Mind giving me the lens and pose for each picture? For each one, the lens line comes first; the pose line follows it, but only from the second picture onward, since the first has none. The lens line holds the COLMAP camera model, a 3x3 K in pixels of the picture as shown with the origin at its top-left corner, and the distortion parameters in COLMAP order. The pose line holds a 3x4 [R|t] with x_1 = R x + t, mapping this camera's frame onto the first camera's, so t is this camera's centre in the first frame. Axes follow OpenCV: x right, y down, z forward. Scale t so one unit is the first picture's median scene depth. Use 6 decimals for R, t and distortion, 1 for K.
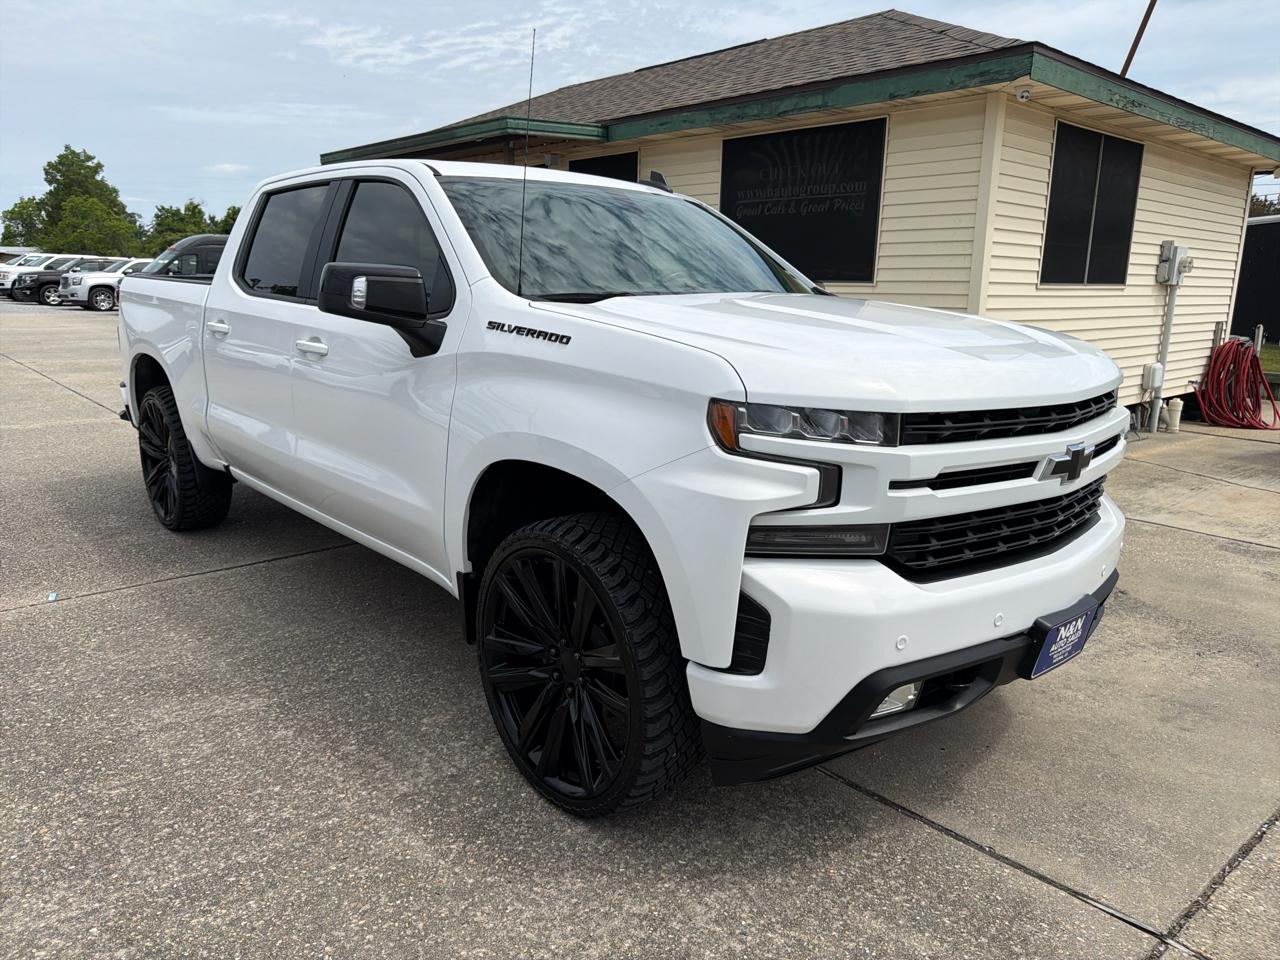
lens RADIAL K [[911.2, 0, 643.1], [0, 911.2, 472.8], [0, 0, 1]] dist [0.011468, -0.021359]
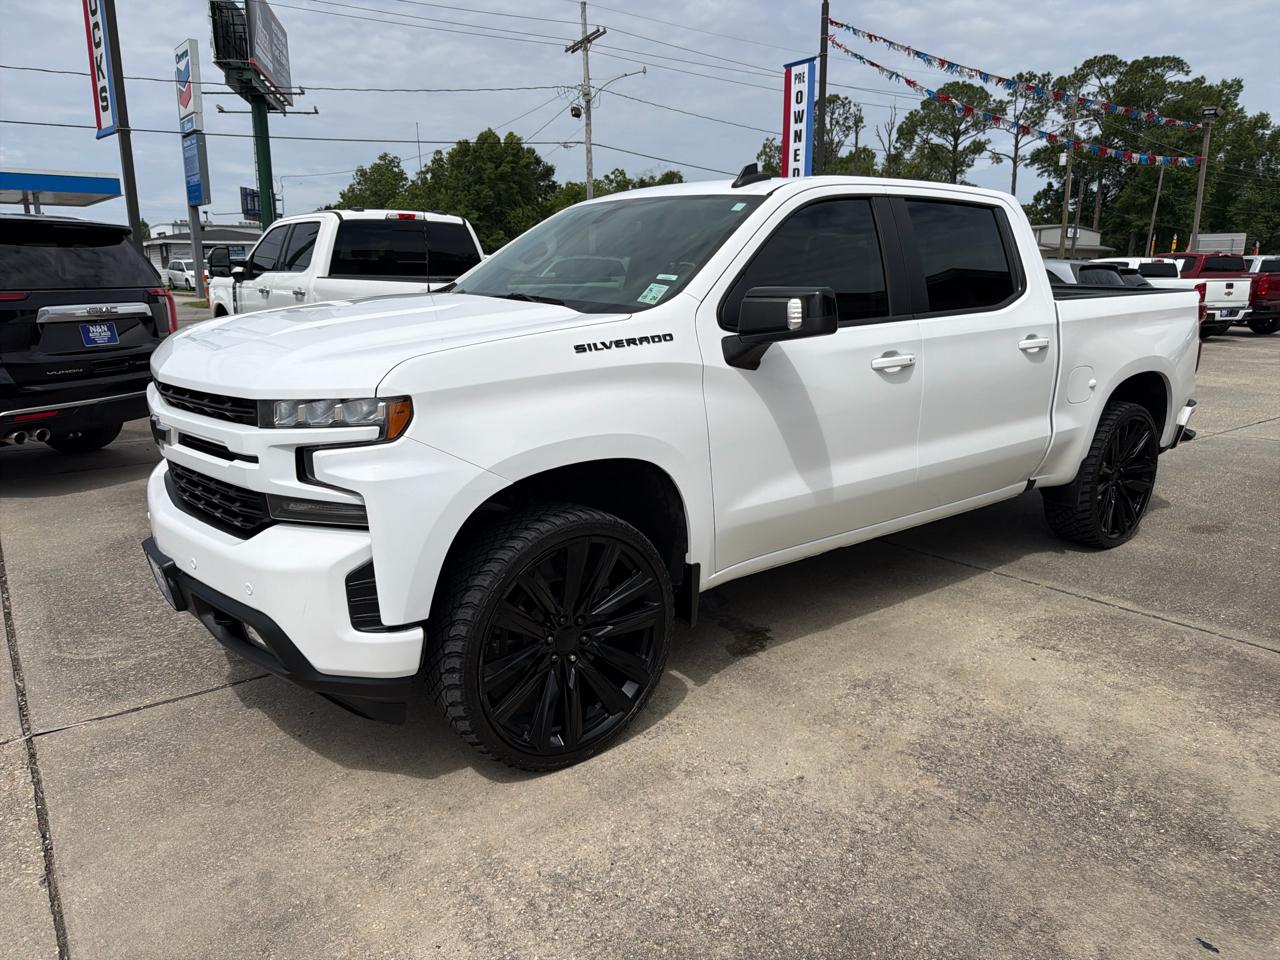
lens RADIAL K [[912.2, 0, 632.2], [0, 912.2, 478.2], [0, 0, 1]] dist [0.010761, -0.020797]
pose [[-0.069816, 0.208273, -0.975576, 0.781197], [-0.215845, 0.951641, 0.218610, -0.169495], [0.973928, 0.225836, -0.021484, 0.798374]]
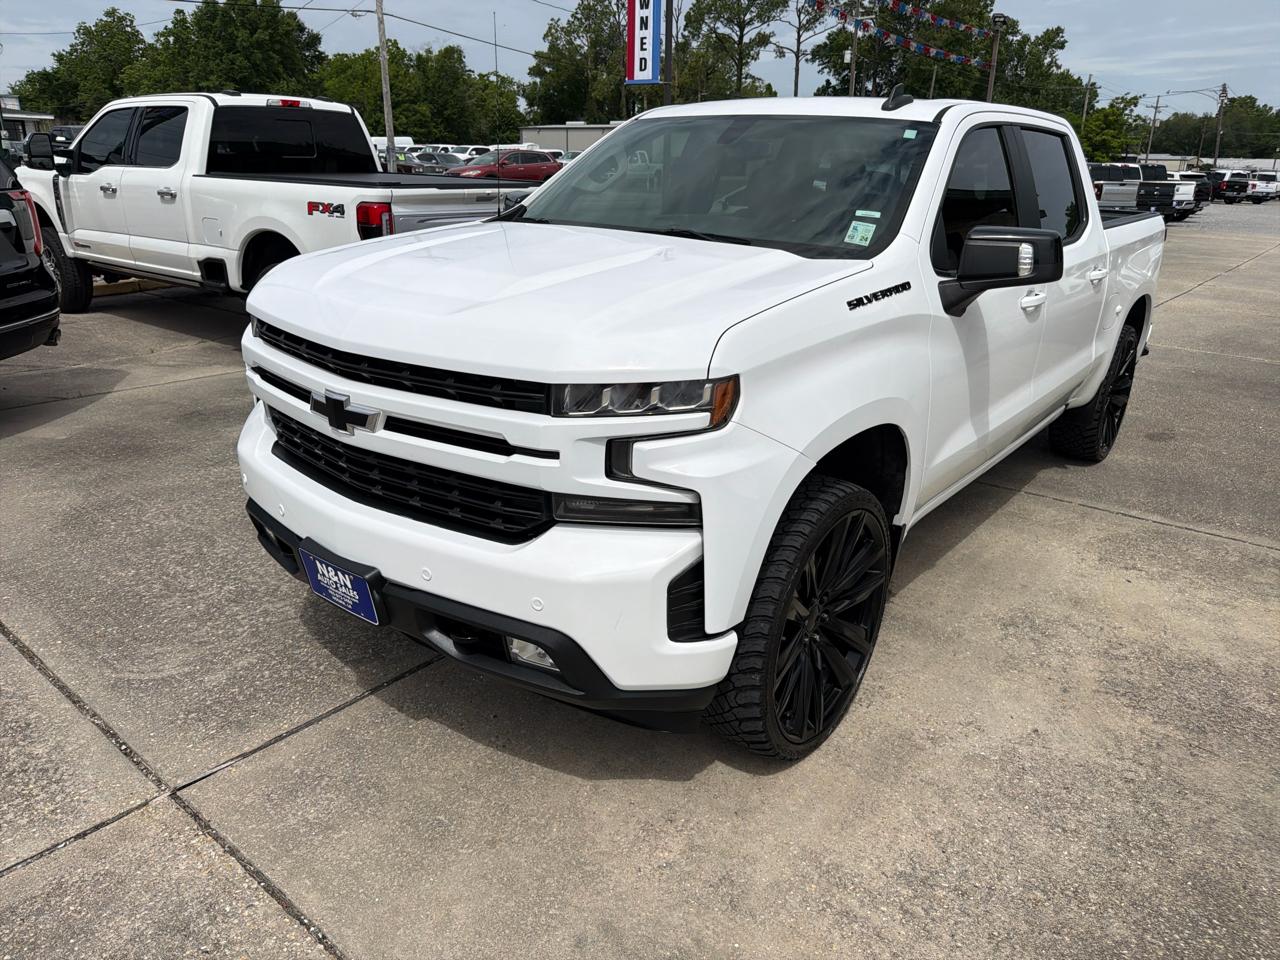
lens RADIAL K [[911.6, 0, 640.0], [0, 911.6, 480.0], [0, 0, 1]] dist [0.012410, -0.018673]
pose [[0.171434, 0.316183, -0.933080, 0.702458], [-0.232876, 0.933268, 0.273460, -0.137111], [0.957277, 0.170412, 0.233625, 0.528025]]
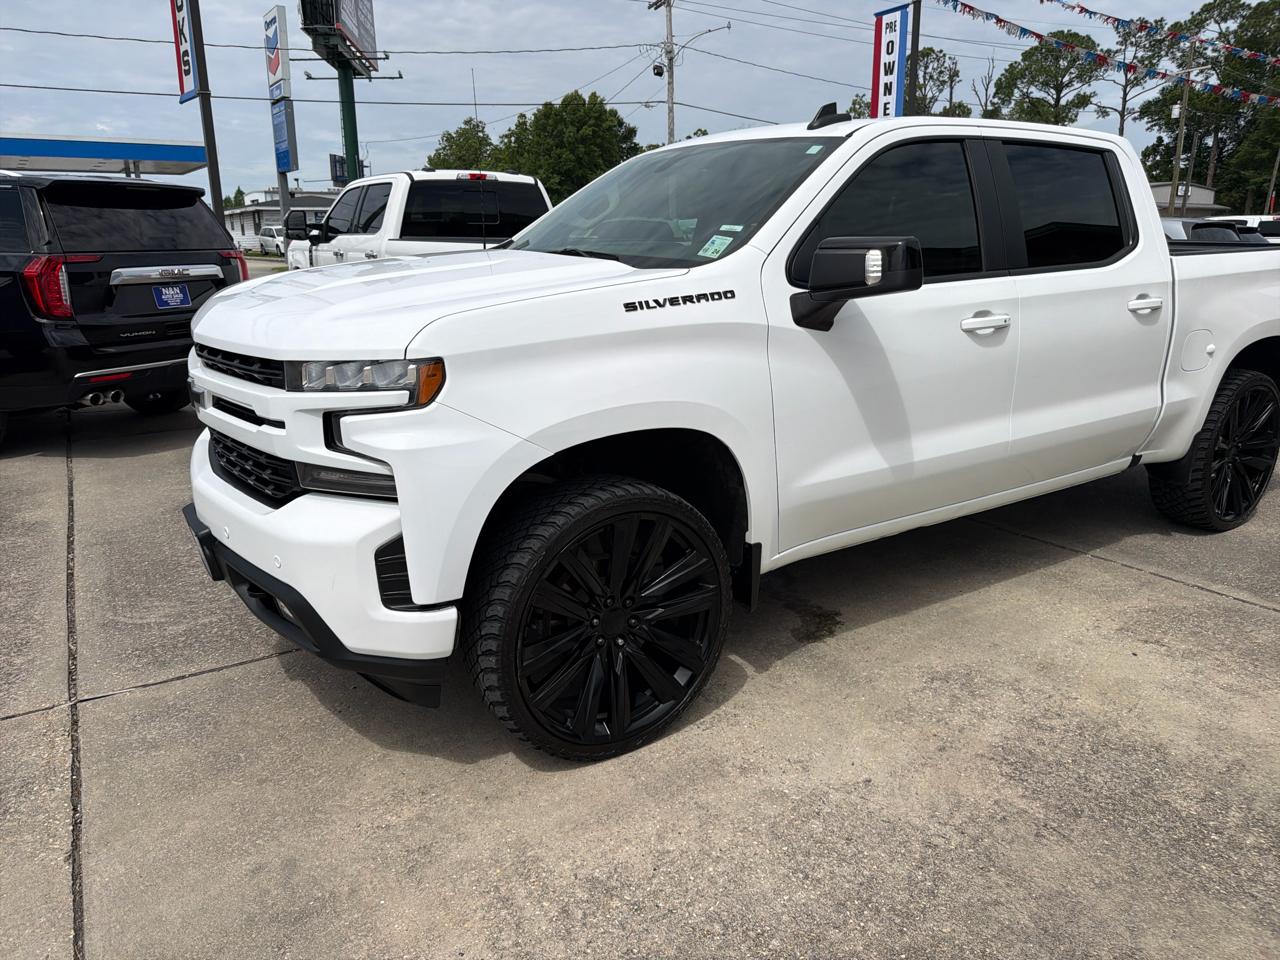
lens RADIAL K [[912.7, 0, 632.2], [0, 912.7, 477.4], [0, 0, 1]] dist [0.002143, -0.007748]
pose [[-0.156557, 0.241719, -0.957633, 0.733593], [-0.208566, 0.939634, 0.271273, -0.164884], [0.965396, 0.242199, -0.096692, 0.810060]]
